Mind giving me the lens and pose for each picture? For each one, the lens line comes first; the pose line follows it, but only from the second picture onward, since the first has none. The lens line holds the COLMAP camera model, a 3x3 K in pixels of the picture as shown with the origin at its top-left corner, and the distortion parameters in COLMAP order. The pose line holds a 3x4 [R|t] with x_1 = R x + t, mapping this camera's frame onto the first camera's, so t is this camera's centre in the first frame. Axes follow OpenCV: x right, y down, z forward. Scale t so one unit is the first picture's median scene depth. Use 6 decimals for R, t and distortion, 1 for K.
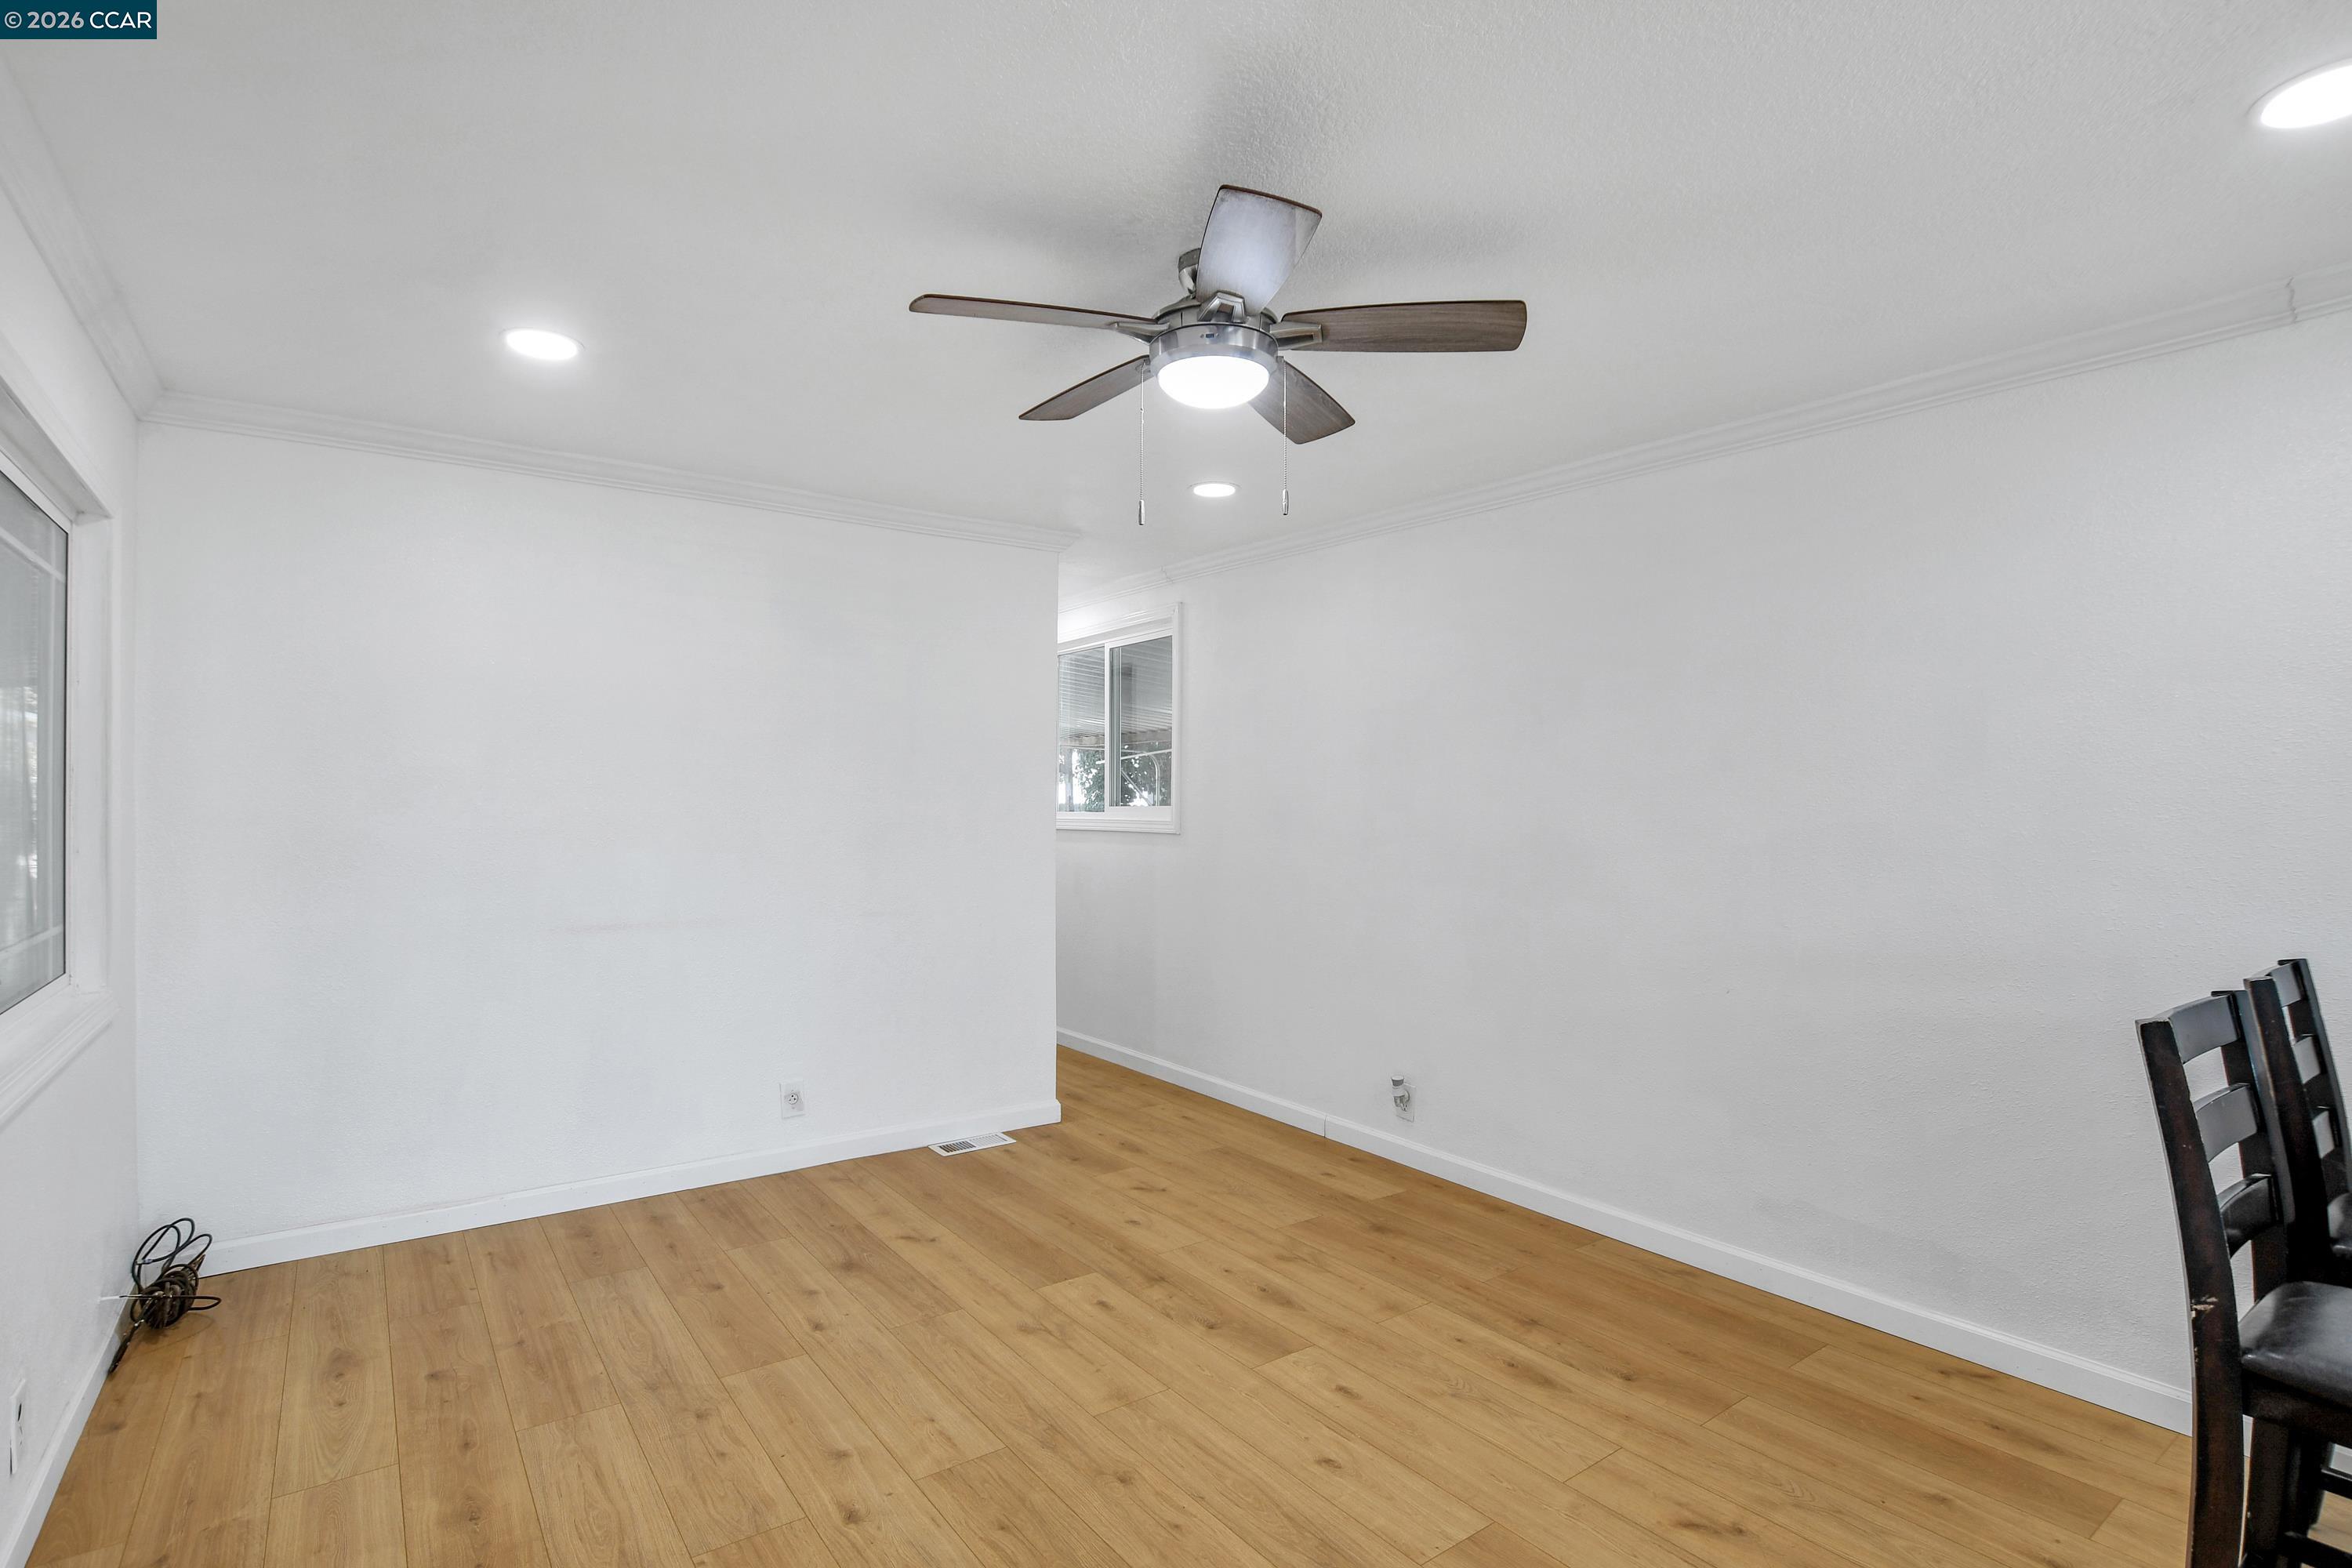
lens RADIAL K [[1129.7, 0, 1168.2], [0, 1129.7, 797.5], [0, 0, 1]] dist [-0.000773, 0.000092]
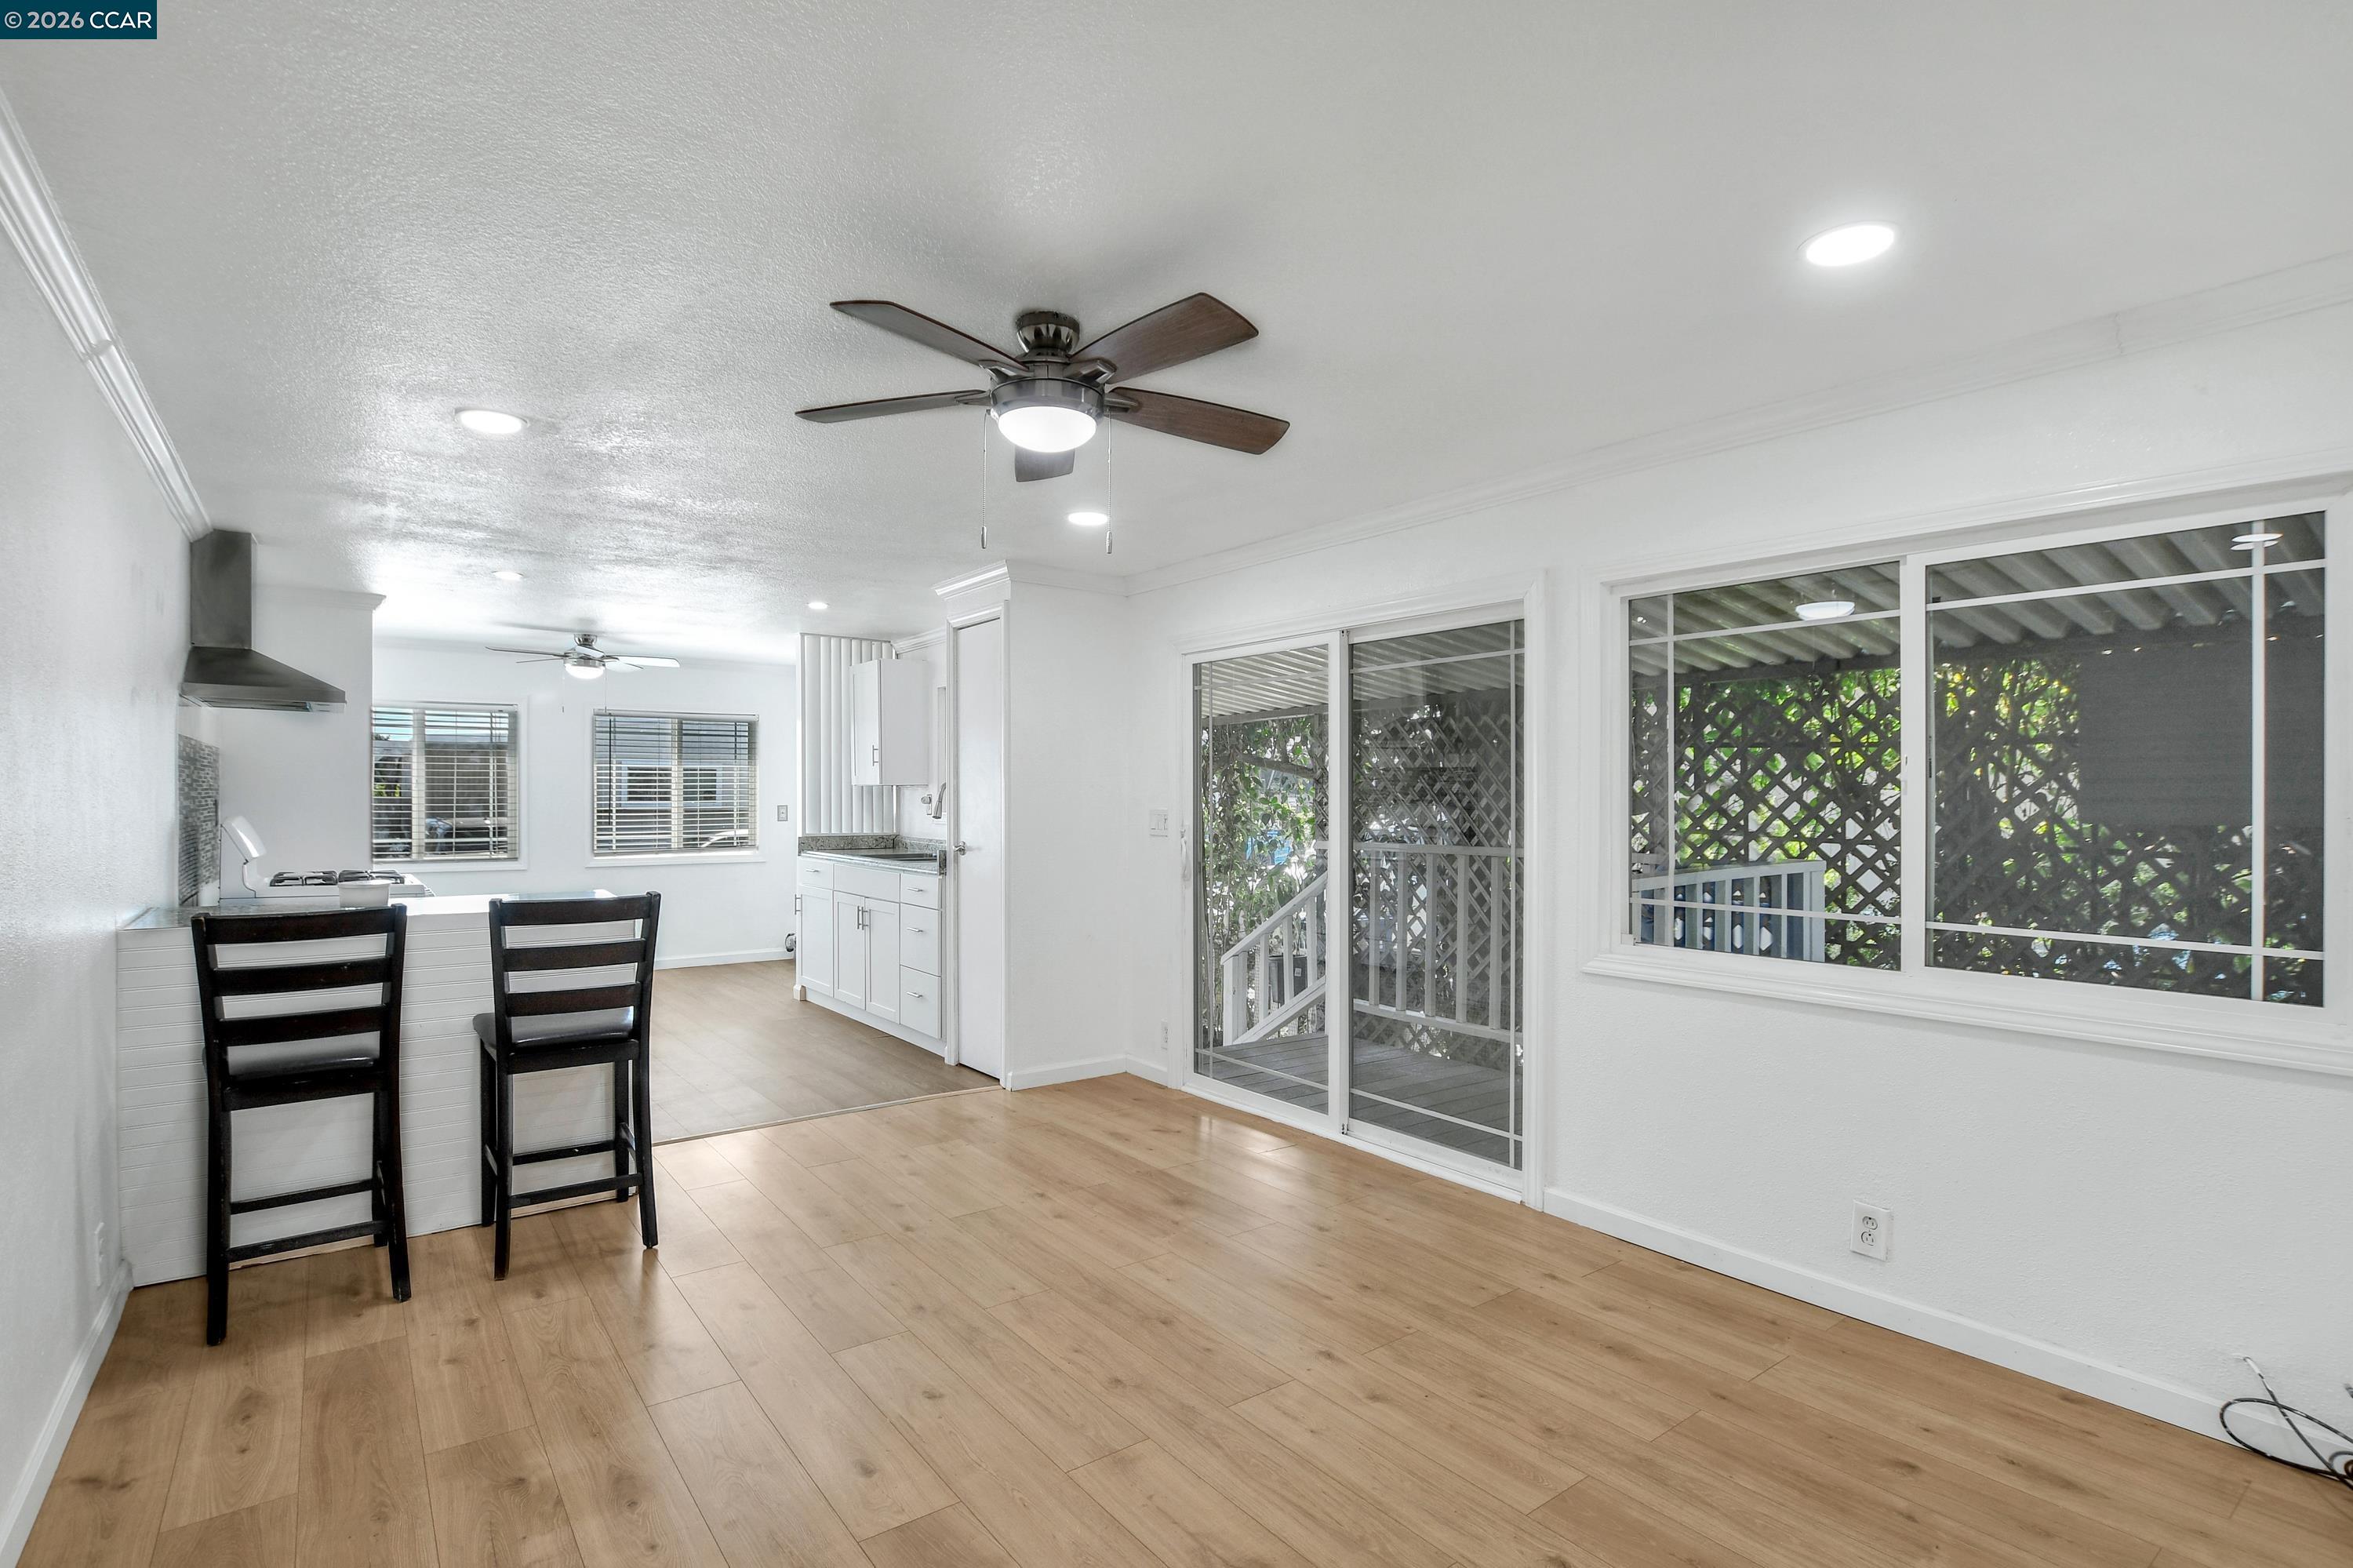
lens RADIAL K [[1130.2, 0, 1168.7], [0, 1130.2, 797.5], [0, 0, 1]] dist [-0.000773, 0.000092]
pose [[-0.999879, -0.008174, -0.013201, -0.065325], [-0.008120, 0.999958, -0.004184, 0.004531], [0.013235, -0.004077, -0.999904, 1.956138]]
